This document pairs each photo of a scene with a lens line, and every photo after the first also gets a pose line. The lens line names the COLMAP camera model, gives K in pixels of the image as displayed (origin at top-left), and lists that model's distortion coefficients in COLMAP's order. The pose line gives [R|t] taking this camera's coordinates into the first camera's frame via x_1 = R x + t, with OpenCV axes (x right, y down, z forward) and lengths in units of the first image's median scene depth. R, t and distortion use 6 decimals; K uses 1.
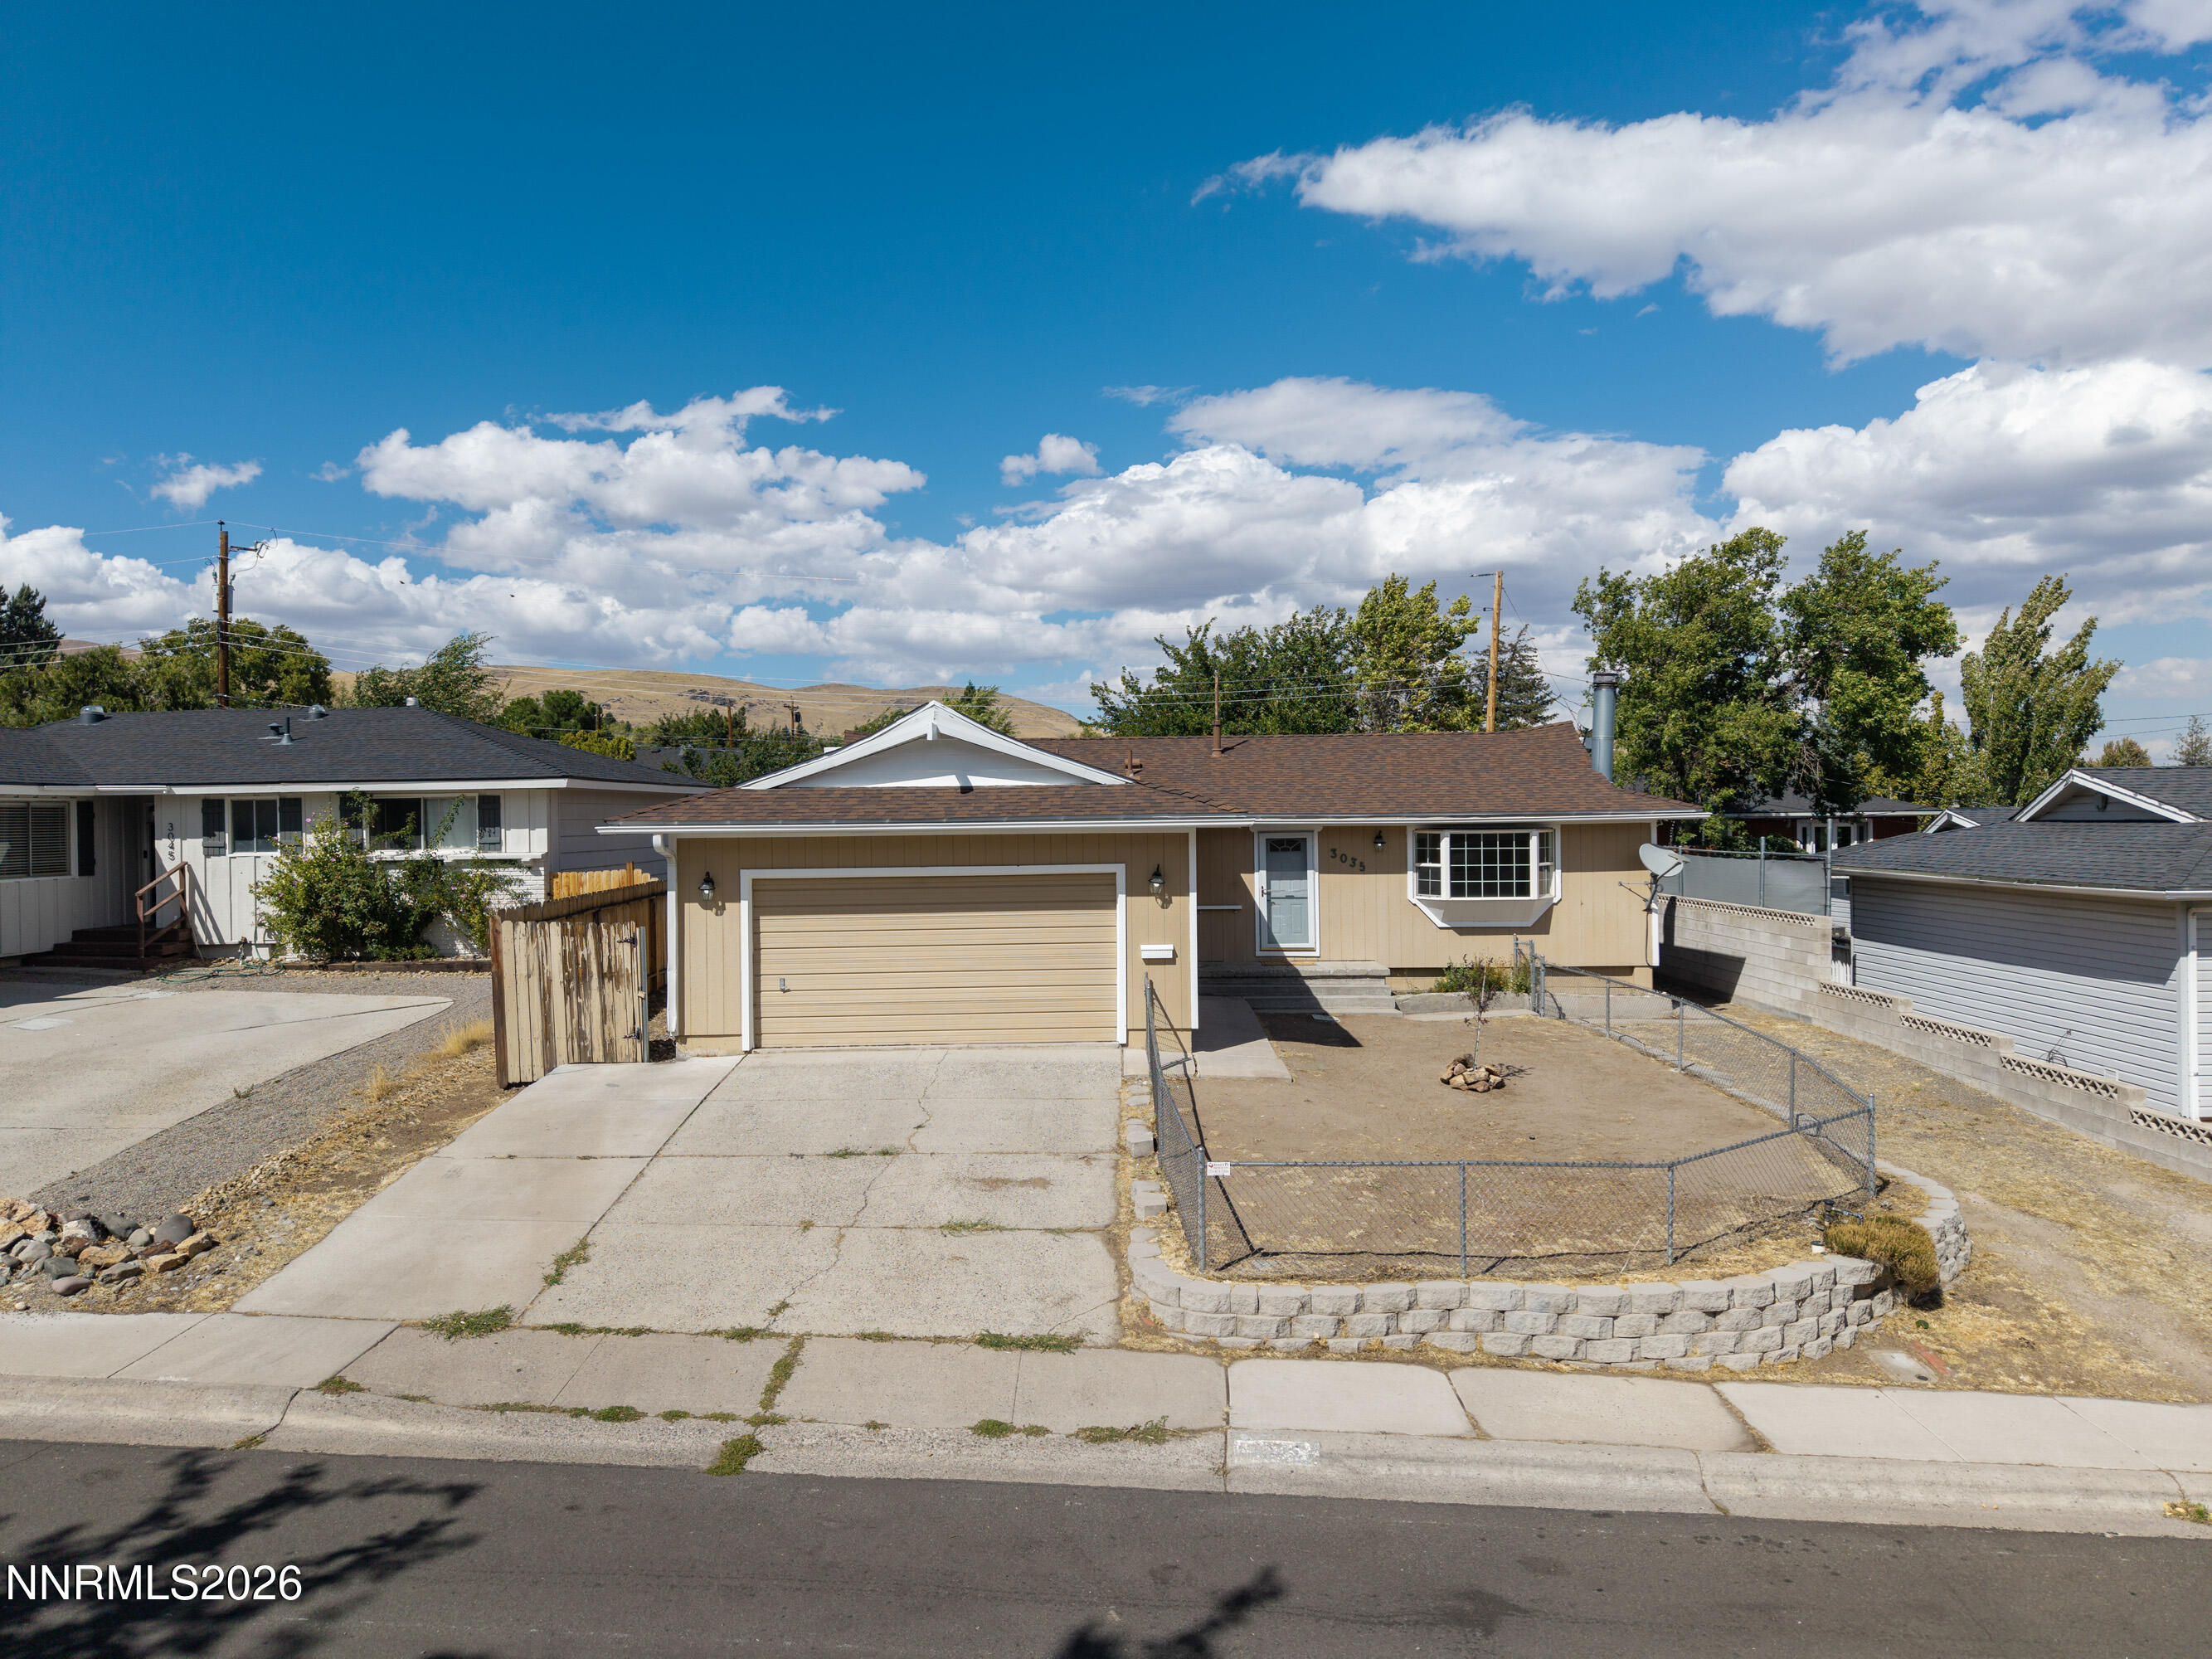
lens RADIAL K [[1486.1, 0, 1105.1], [0, 1486.1, 825.6], [0, 0, 1]] dist [0.027990, -0.027527]
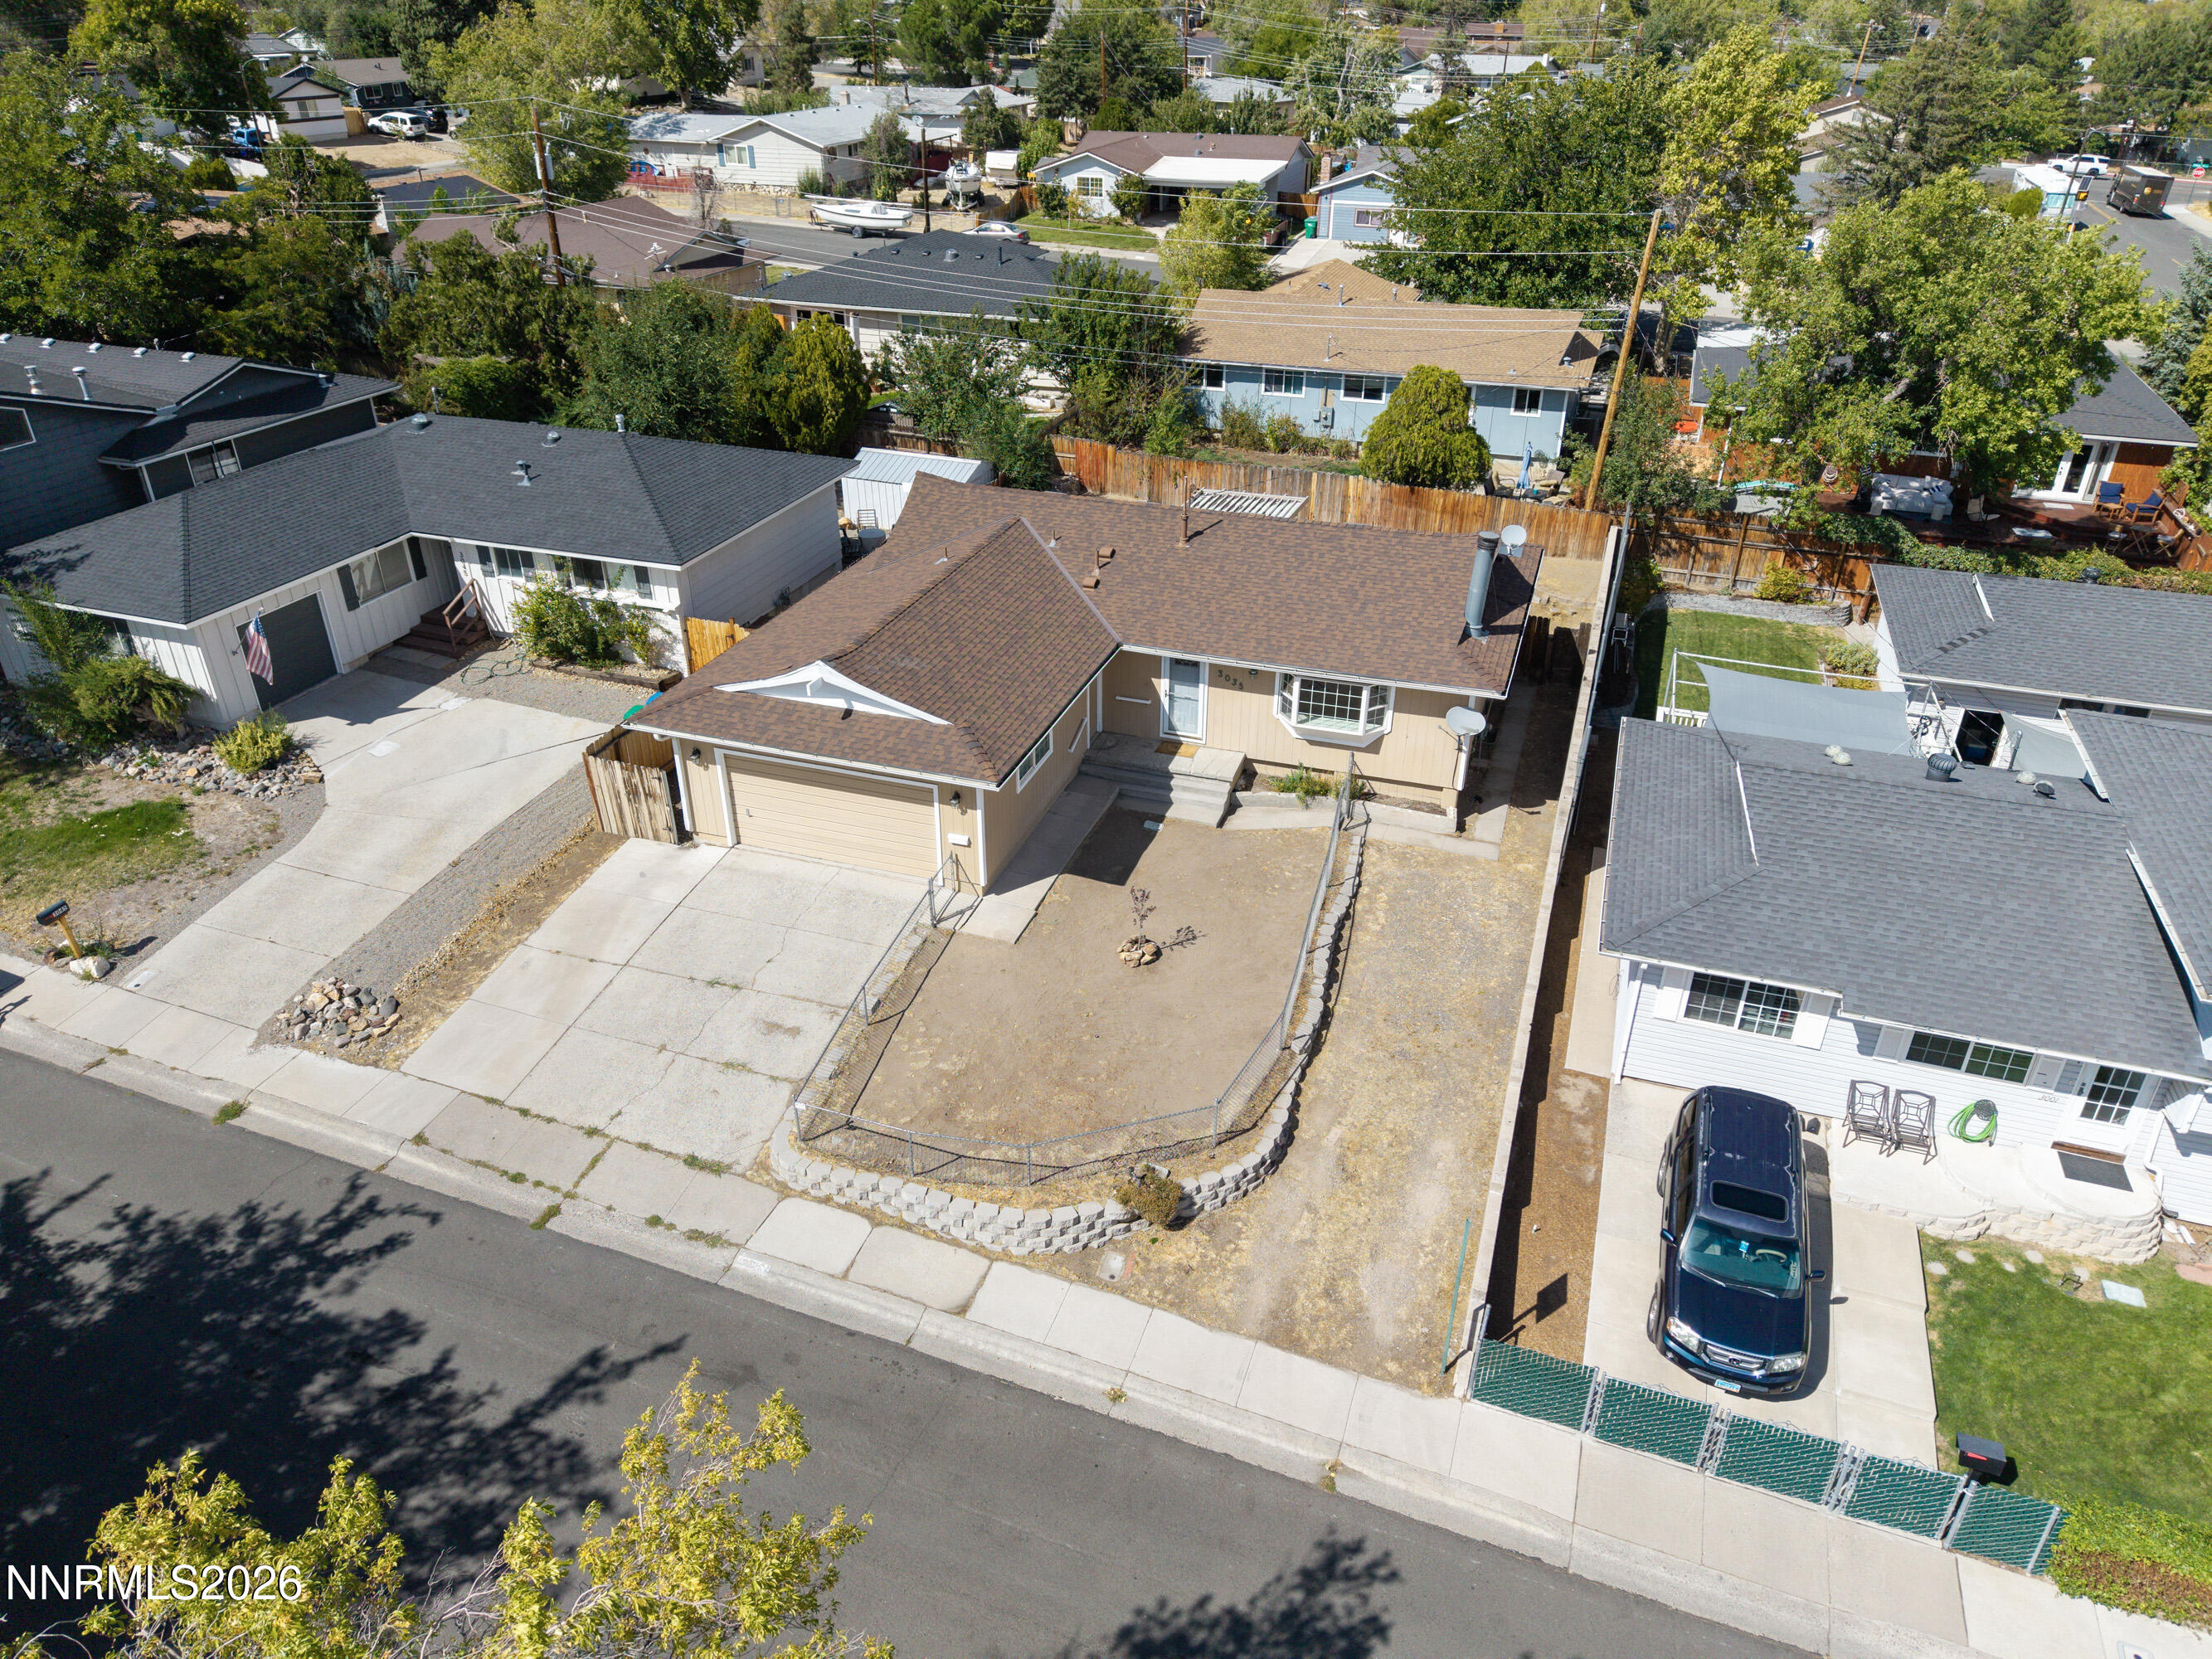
lens RADIAL K [[1486.1, 0, 1100.8], [0, 1486.1, 828.6], [0, 0, 1]] dist [0.027990, -0.027527]
pose [[0.946883, 0.171565, -0.271989, 0.595445], [-0.016455, 0.870536, 0.491829, -0.687054], [0.321157, -0.461229, 0.827119, -0.221287]]
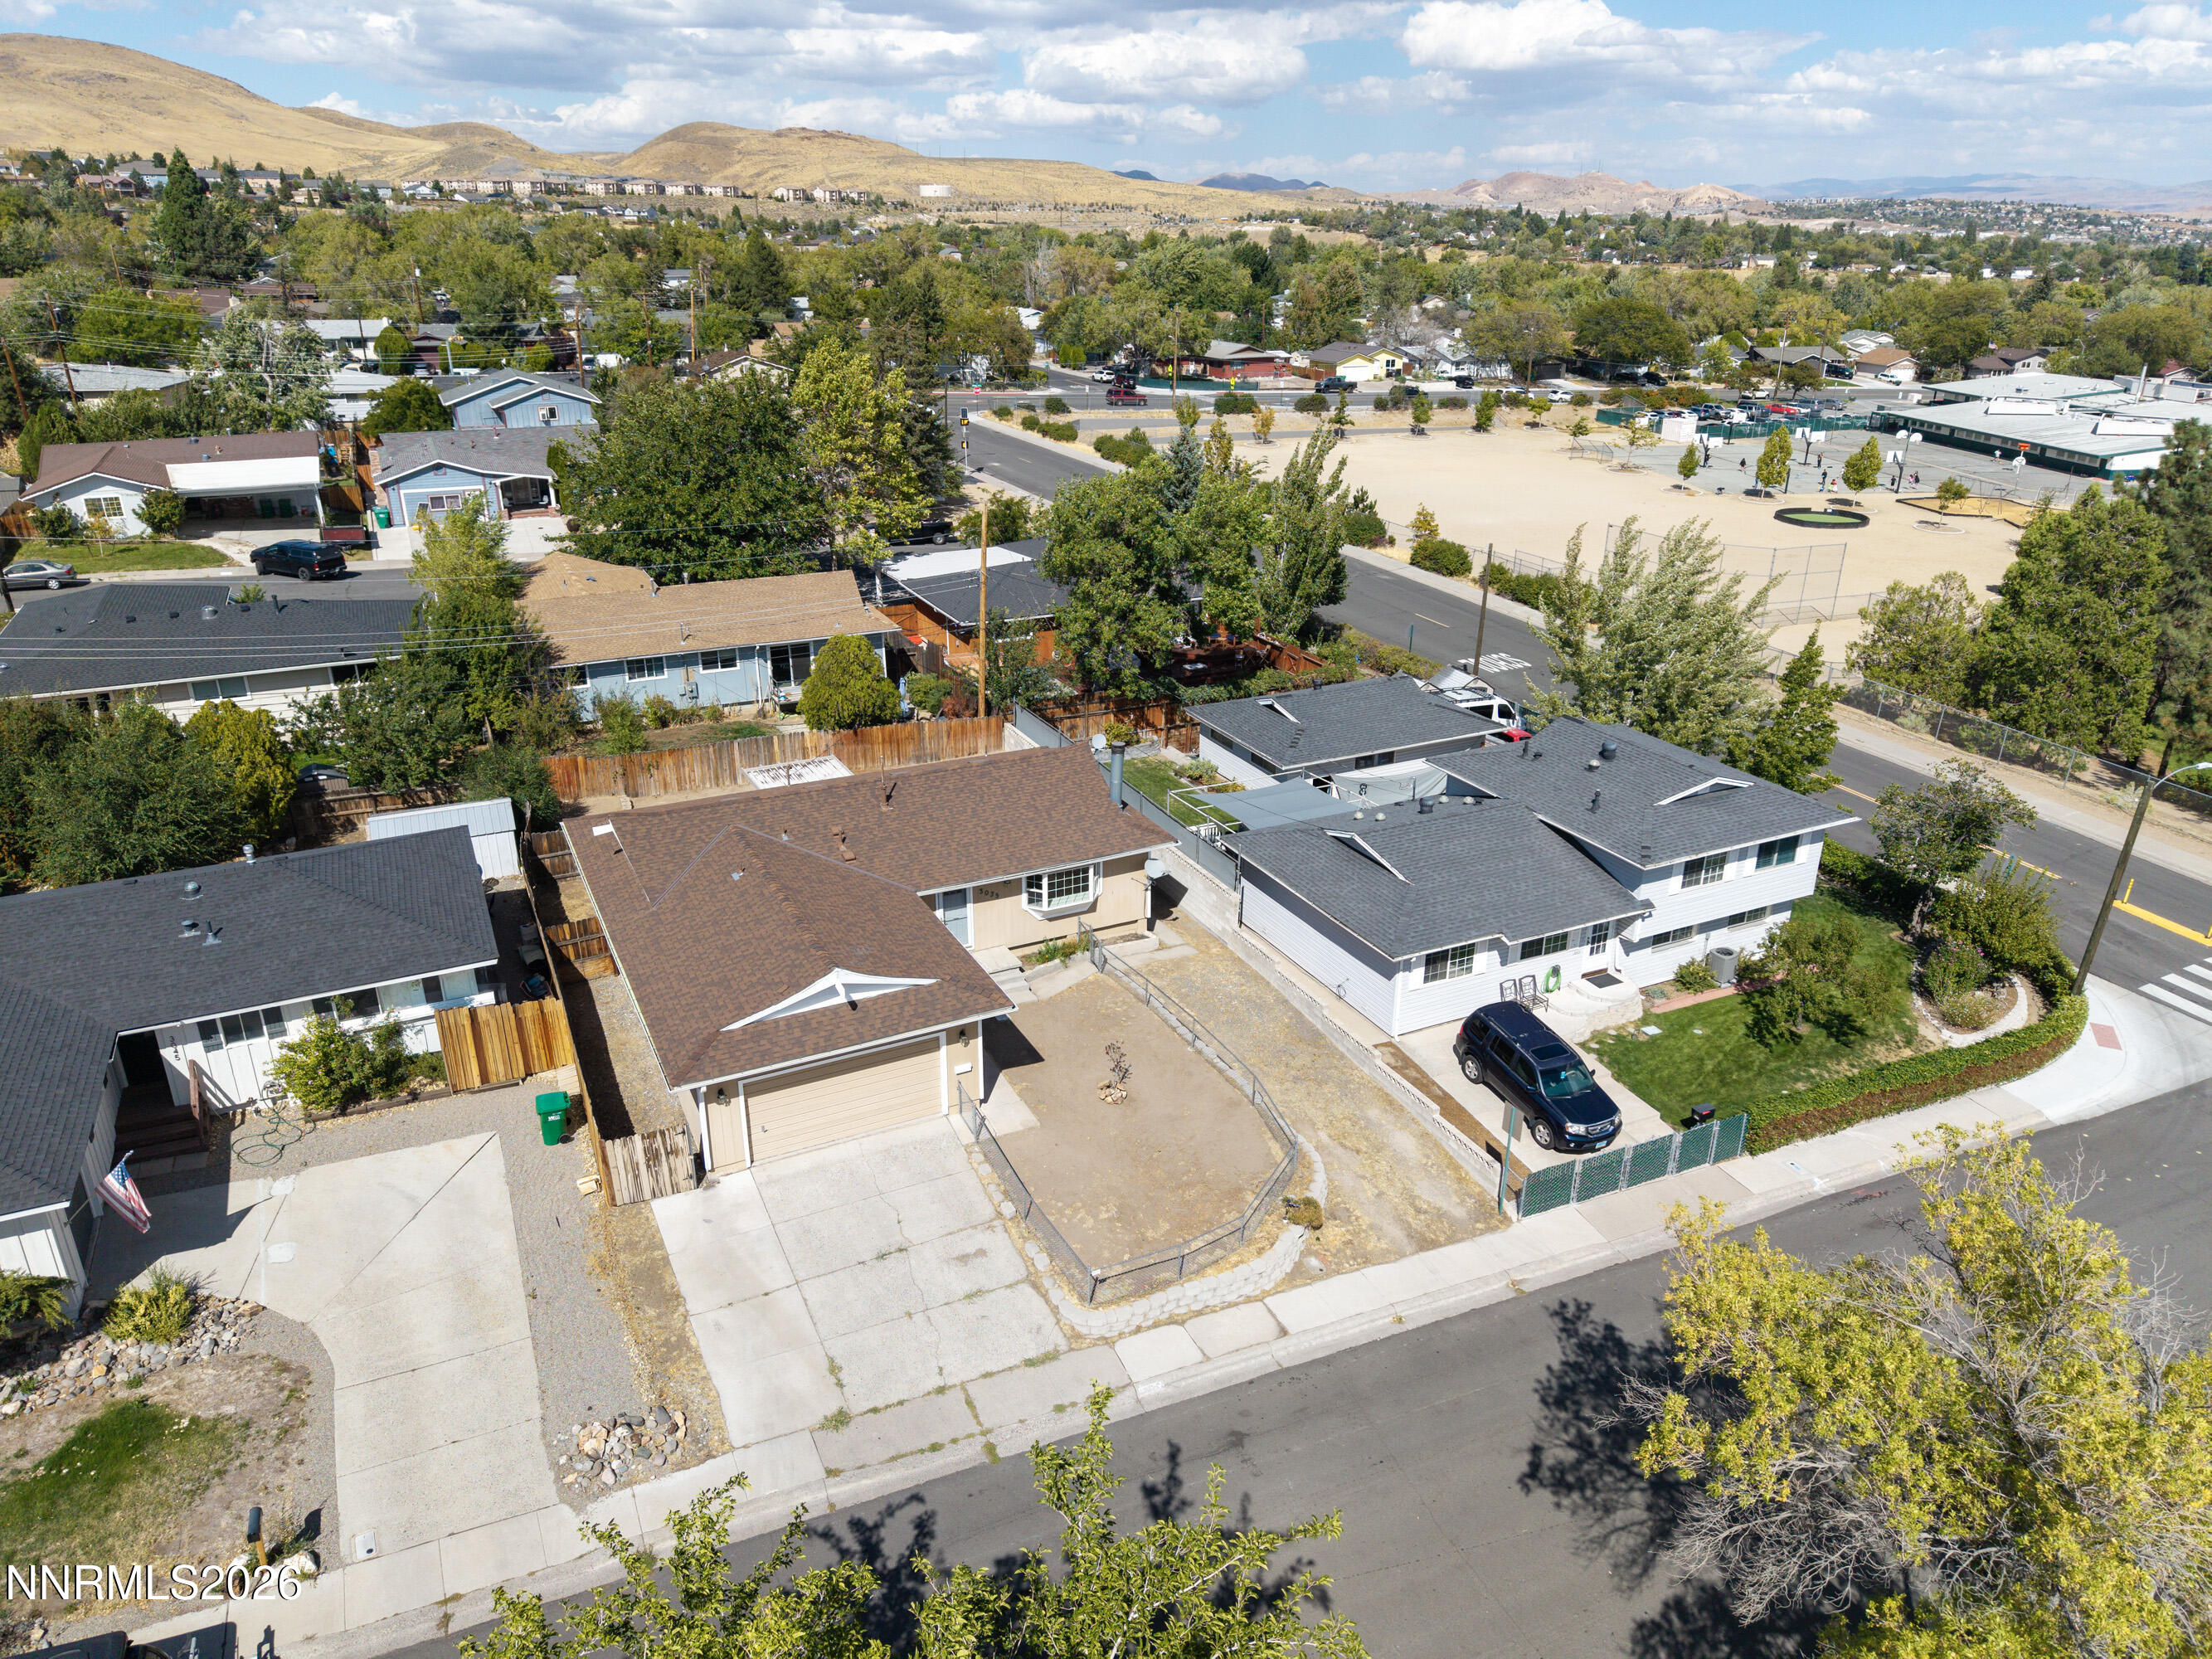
lens RADIAL K [[1486.1, 0, 1113.0], [0, 1486.1, 827.4], [0, 0, 1]] dist [0.027990, -0.027527]
pose [[0.894962, -0.156138, 0.417929, -0.542496], [-0.009994, 0.929508, 0.368665, -0.911015], [-0.446031, -0.334118, 0.830314, -0.566858]]
